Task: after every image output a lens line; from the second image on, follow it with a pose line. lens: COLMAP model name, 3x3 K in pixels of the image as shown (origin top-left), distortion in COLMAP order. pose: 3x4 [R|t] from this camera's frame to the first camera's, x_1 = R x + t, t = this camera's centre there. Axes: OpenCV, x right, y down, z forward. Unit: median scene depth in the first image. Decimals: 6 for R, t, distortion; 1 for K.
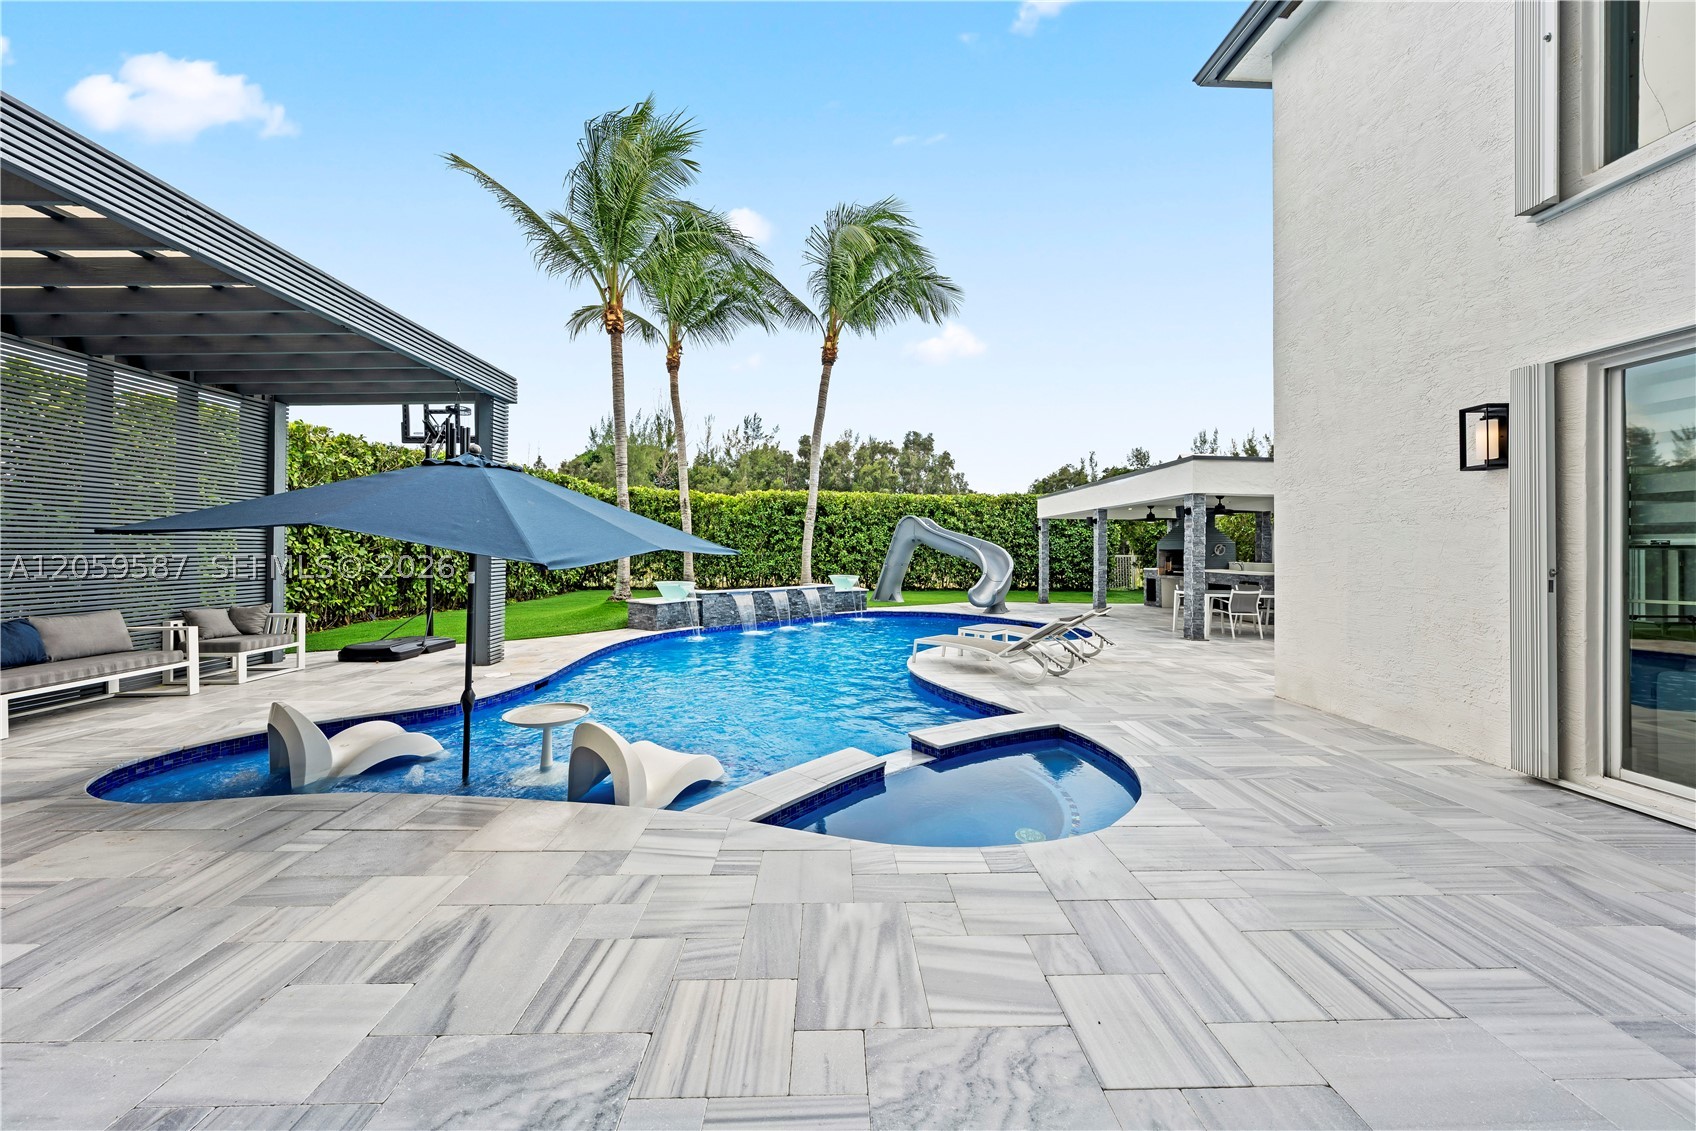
lens RADIAL K [[575.8, 0, 847.7], [0, 575.8, 555.1], [0, 0, 1]] dist [-0.003571, -0.000105]
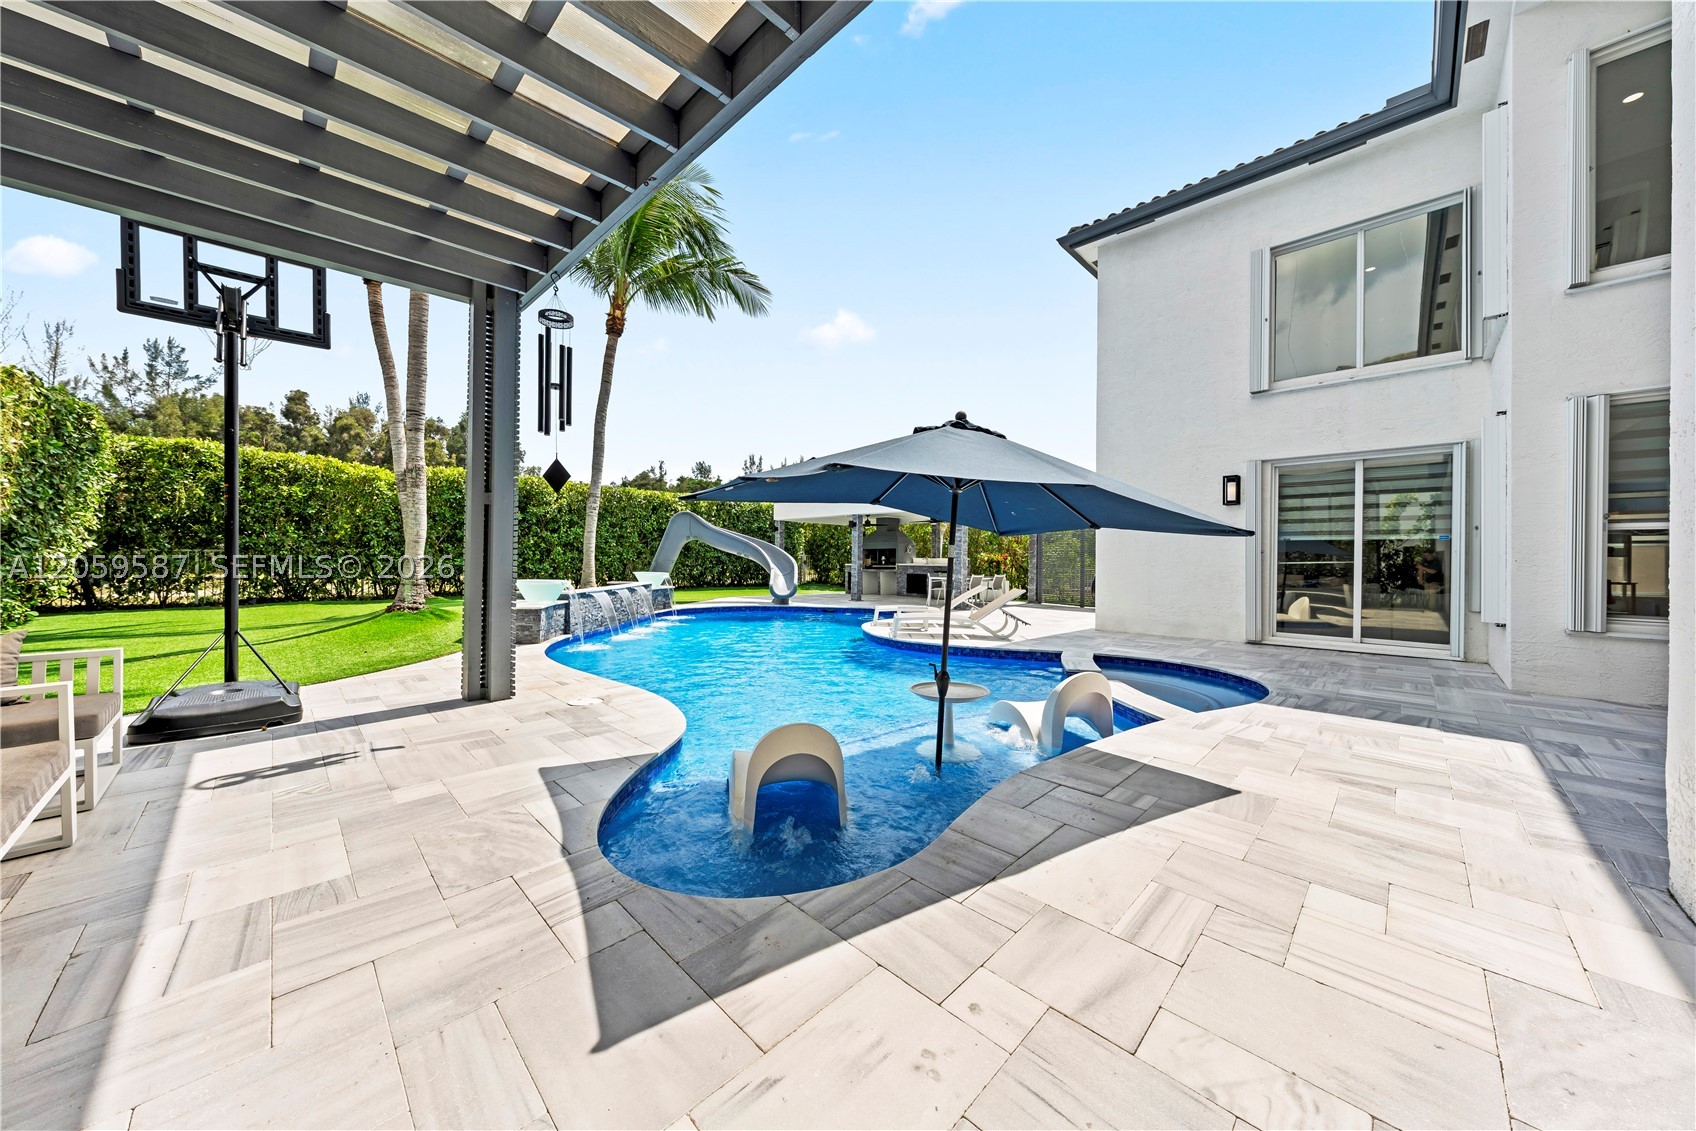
lens RADIAL K [[569.4, 0, 848.0], [0, 569.4, 565.5], [0, 0, 1]] dist [-0.003883, -0.000085]
pose [[0.726598, -0.008077, 0.687015, -0.431084], [0.001095, 0.999943, 0.010598, 0.016240], [-0.687062, -0.006948, 0.726566, 0.132972]]
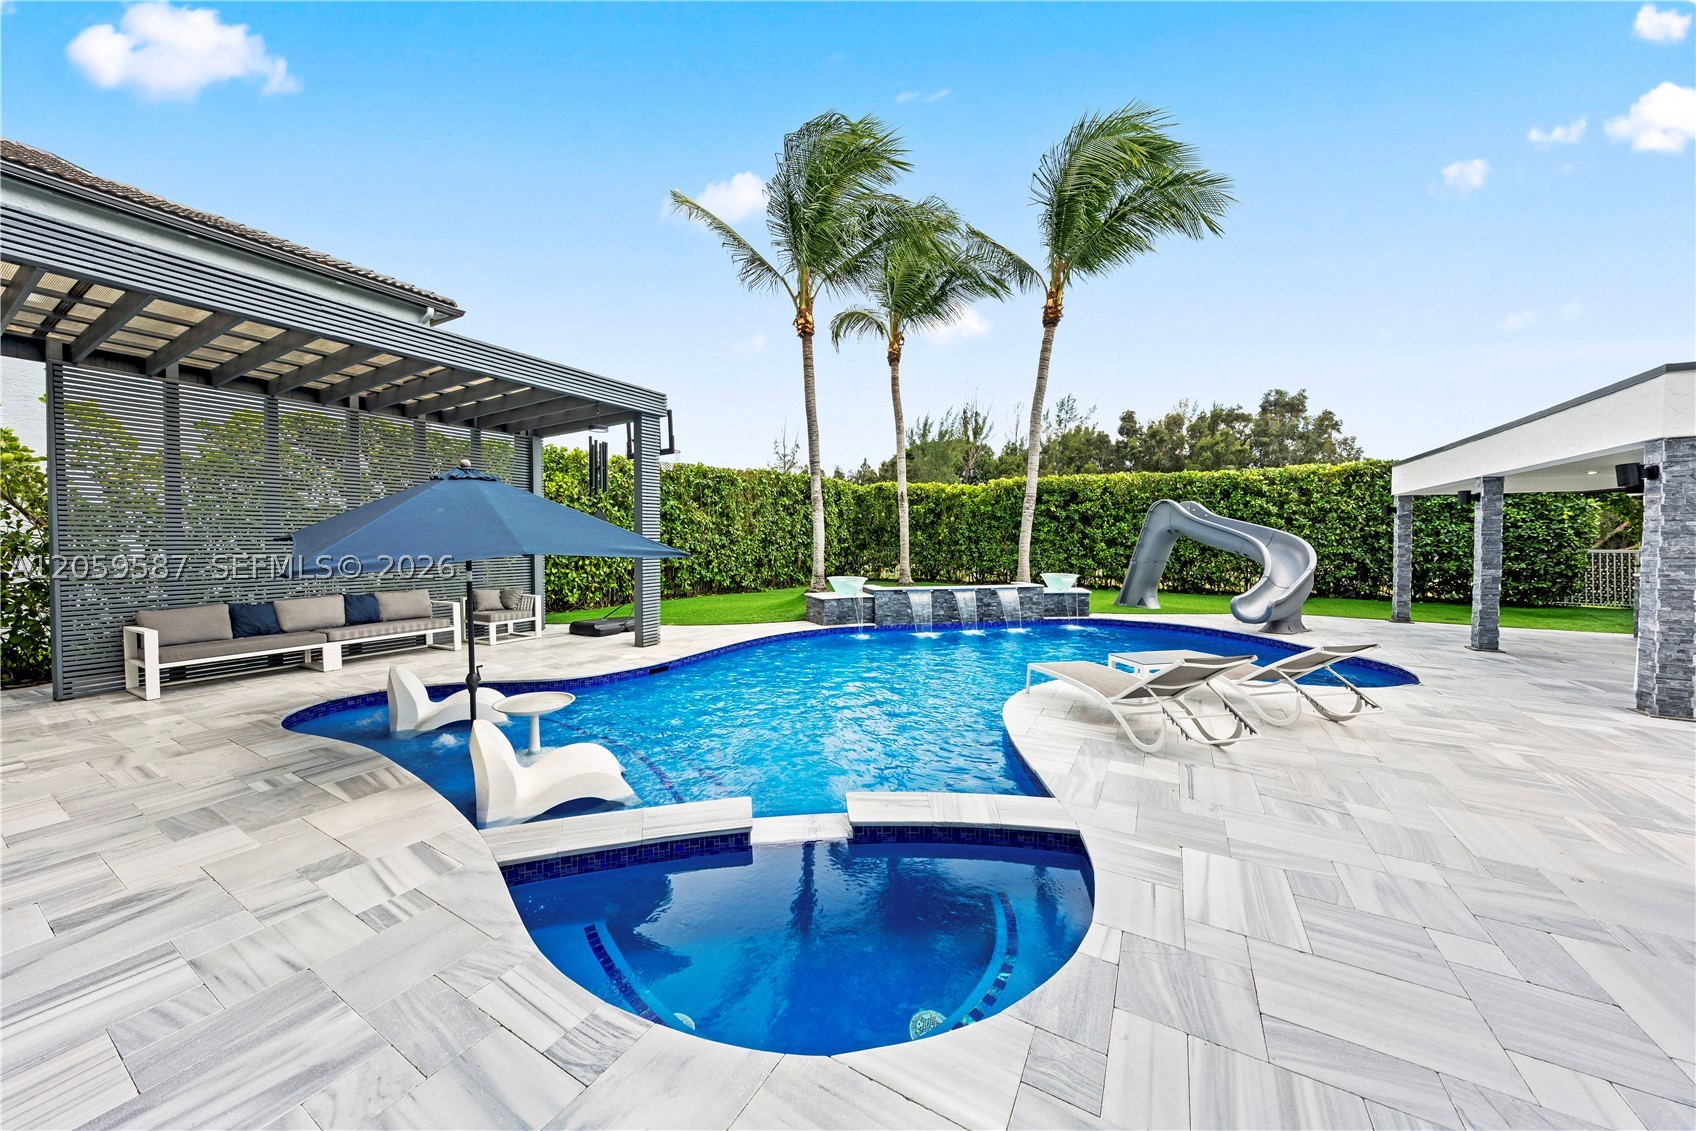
lens RADIAL K [[575.8, 0, 847.7], [0, 575.8, 555.1], [0, 0, 1]] dist [-0.003571, -0.000105]
pose [[0.854099, 0.009215, -0.520029, 0.178481], [-0.000681, 0.999862, 0.016598, -0.006681], [0.520110, -0.013822, 0.853987, 0.125832]]
